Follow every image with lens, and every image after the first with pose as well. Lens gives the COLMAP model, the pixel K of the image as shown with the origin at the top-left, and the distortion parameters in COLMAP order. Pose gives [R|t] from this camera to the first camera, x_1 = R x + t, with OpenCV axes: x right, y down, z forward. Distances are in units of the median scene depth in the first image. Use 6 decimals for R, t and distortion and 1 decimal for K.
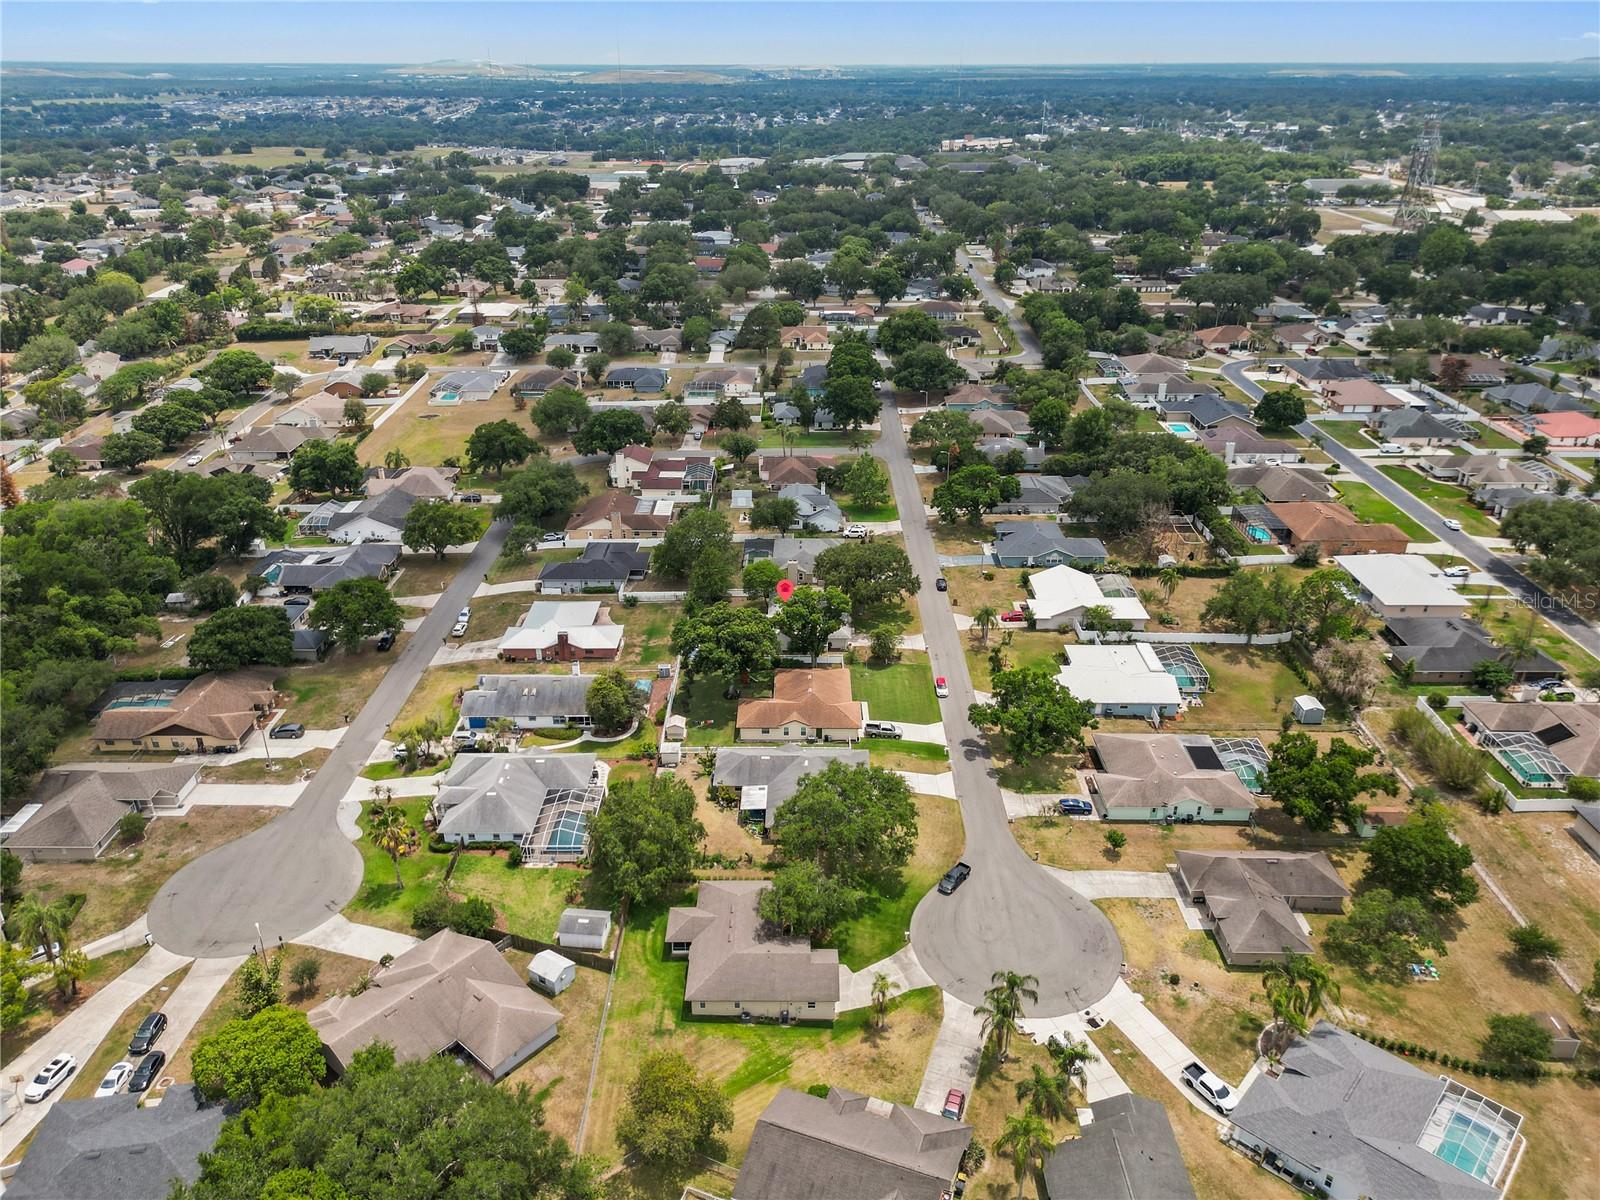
lens RADIAL K [[1137.4, 0, 796.4], [0, 1137.4, 600.9], [0, 0, 1]] dist [0.054009, -0.051874]
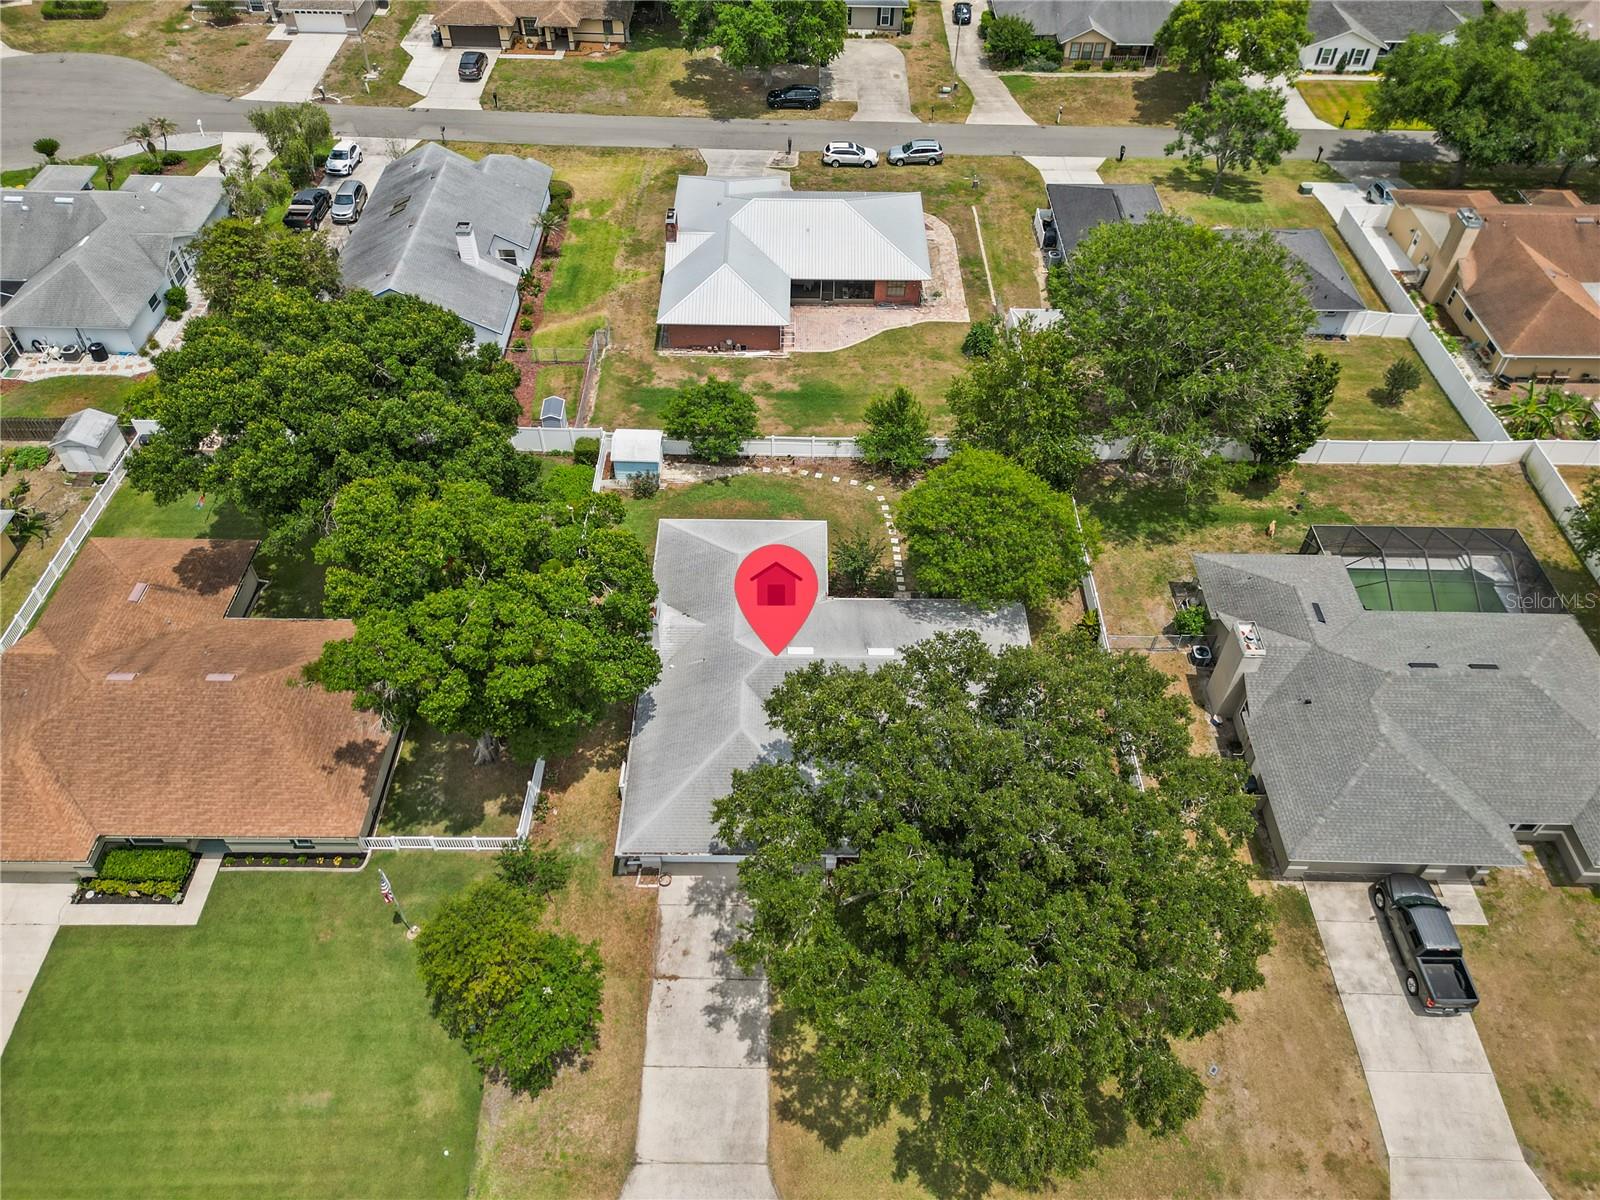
lens RADIAL K [[1137.4, 0, 795.3], [0, 1137.4, 597.8], [0, 0, 1]] dist [0.054009, -0.051874]
pose [[-0.002736, 0.729841, -0.683611, 0.207278], [-0.436340, 0.614232, 0.657516, -0.208738], [0.899778, 0.300086, 0.316778, 1.141703]]
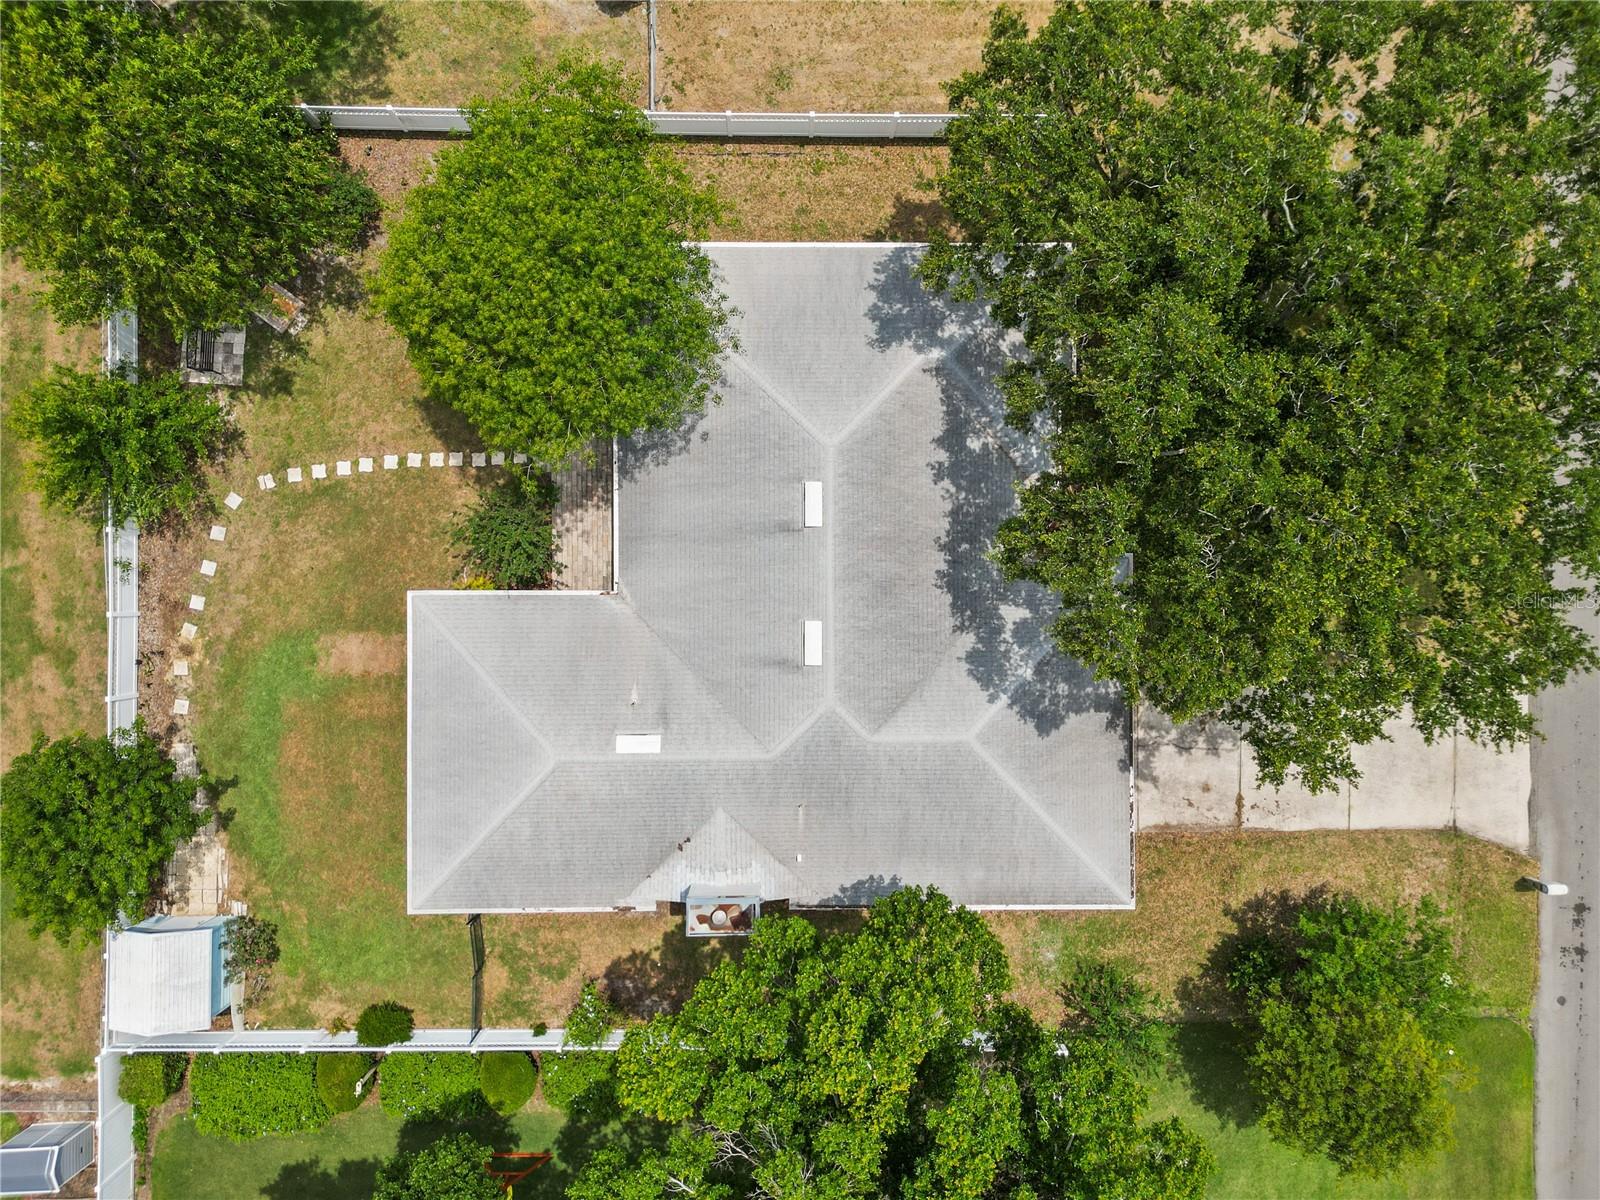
lens RADIAL K [[1137.4, 0, 793.7], [0, 1137.4, 592.1], [0, 0, 1]] dist [0.054009, -0.051874]
pose [[0.999815, -0.005242, 0.018507, -0.004416], [-0.014412, 0.433031, 0.901264, -0.159988], [-0.012738, -0.901364, 0.432876, 1.176294]]
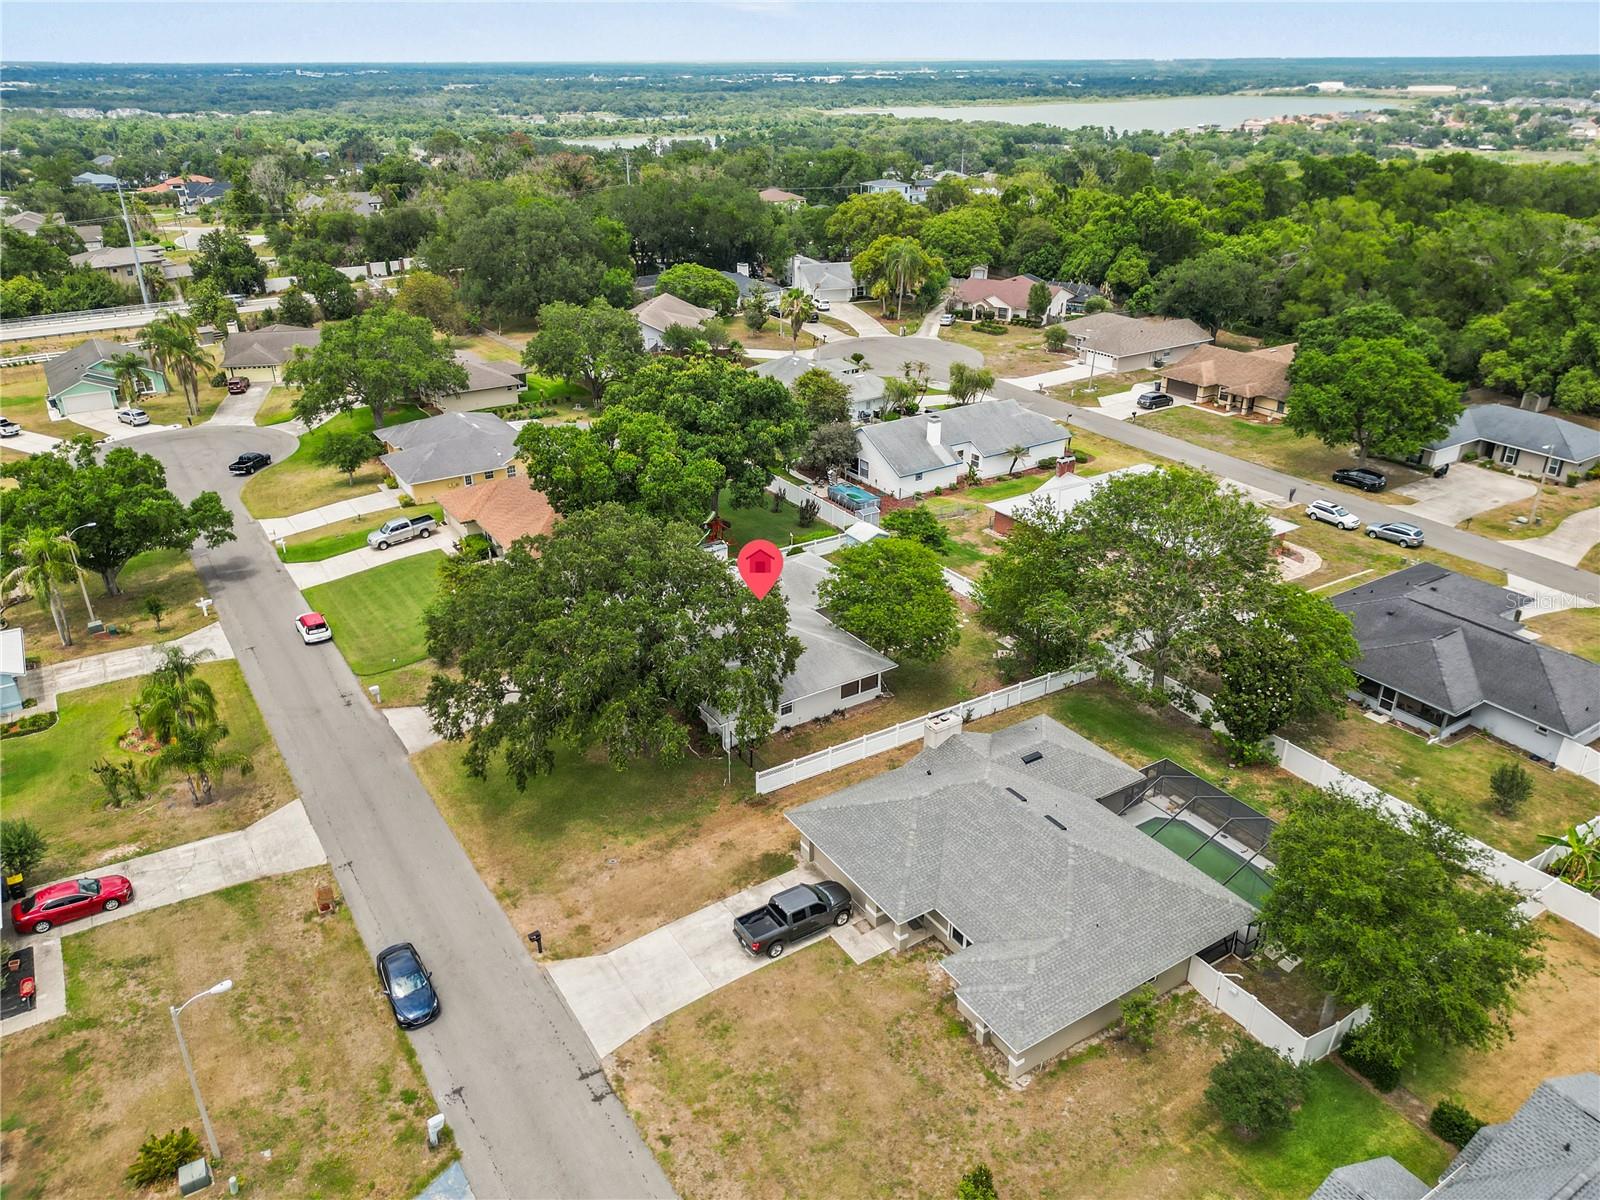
lens RADIAL K [[1137.4, 0, 793.3], [0, 1137.4, 601.9], [0, 0, 1]] dist [0.054009, -0.051874]
pose [[-0.838259, 0.237308, -0.490925, 0.212792], [-0.227930, 0.665399, 0.710839, -0.328787], [0.495349, 0.707763, -0.503687, 1.501057]]
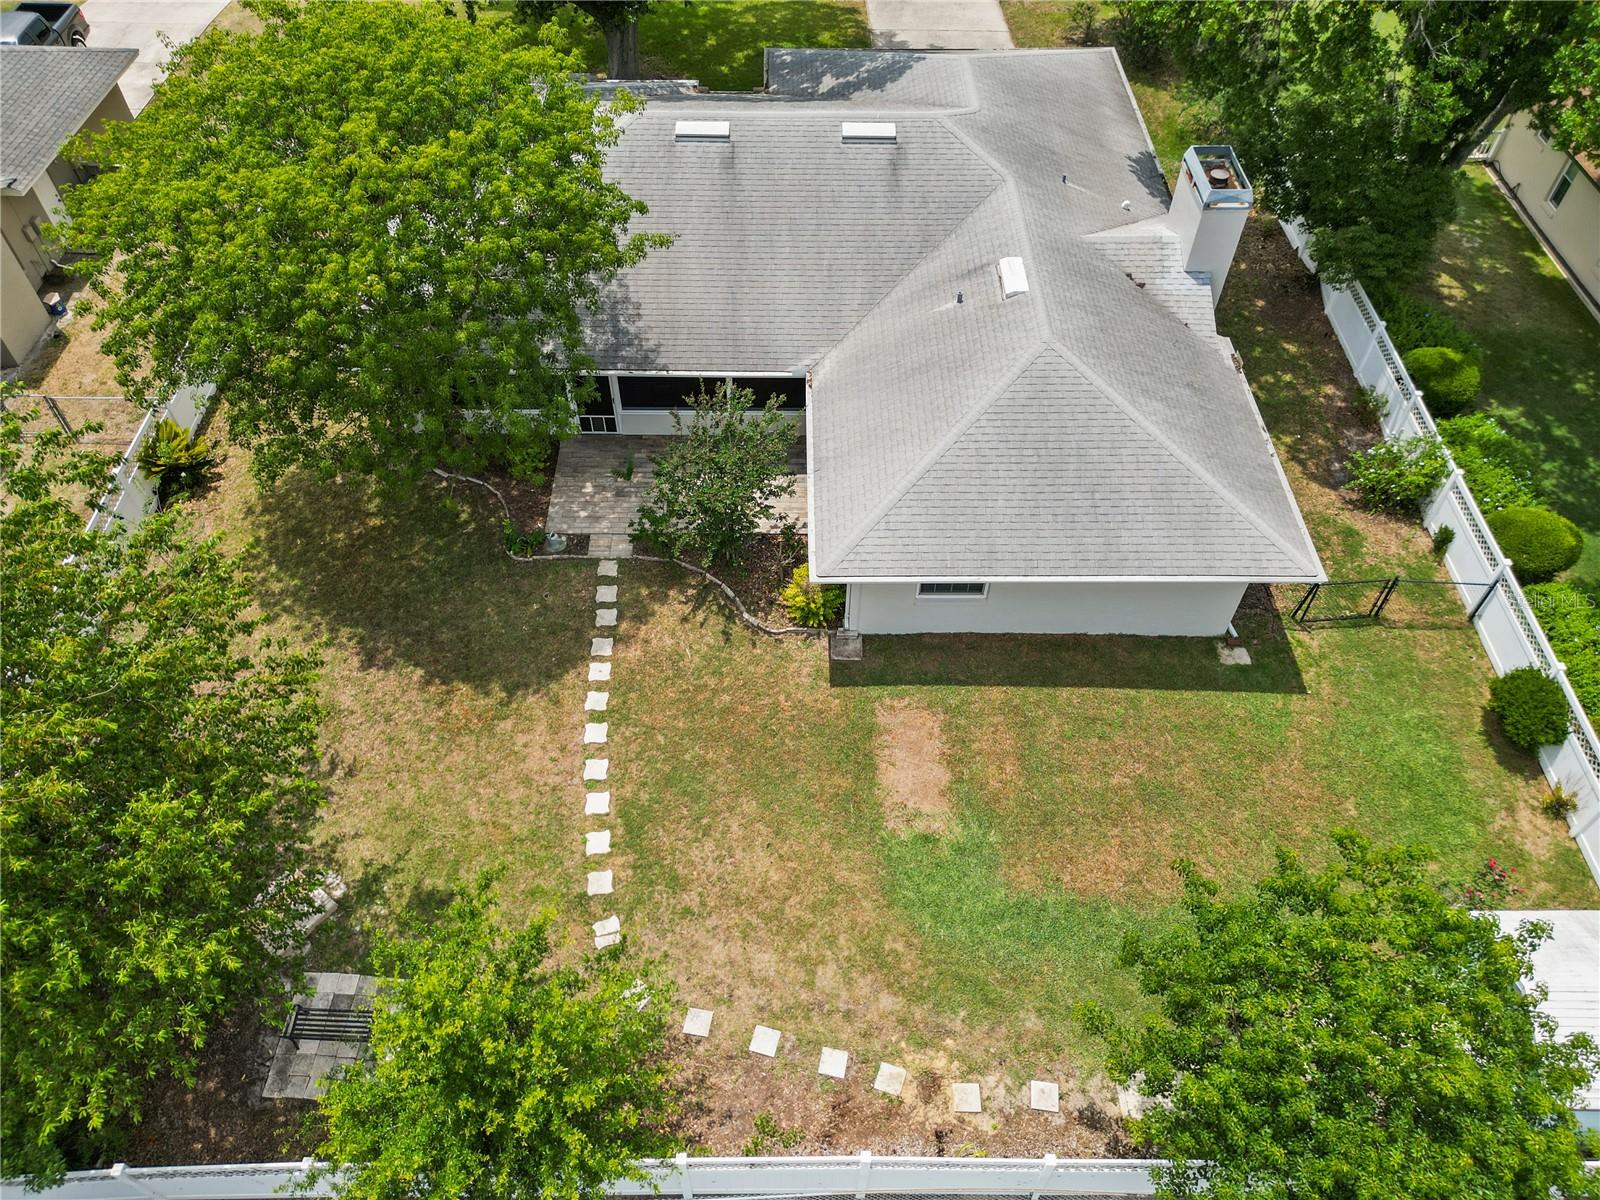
lens RADIAL K [[1137.4, 0, 785.0], [0, 1137.4, 612.5], [0, 0, 1]] dist [0.054009, -0.051874]
pose [[-0.002148, -0.764482, 0.644641, -0.147973], [0.421992, 0.583740, 0.693665, -0.066314], [-0.906597, 0.273523, 0.321352, 1.226324]]
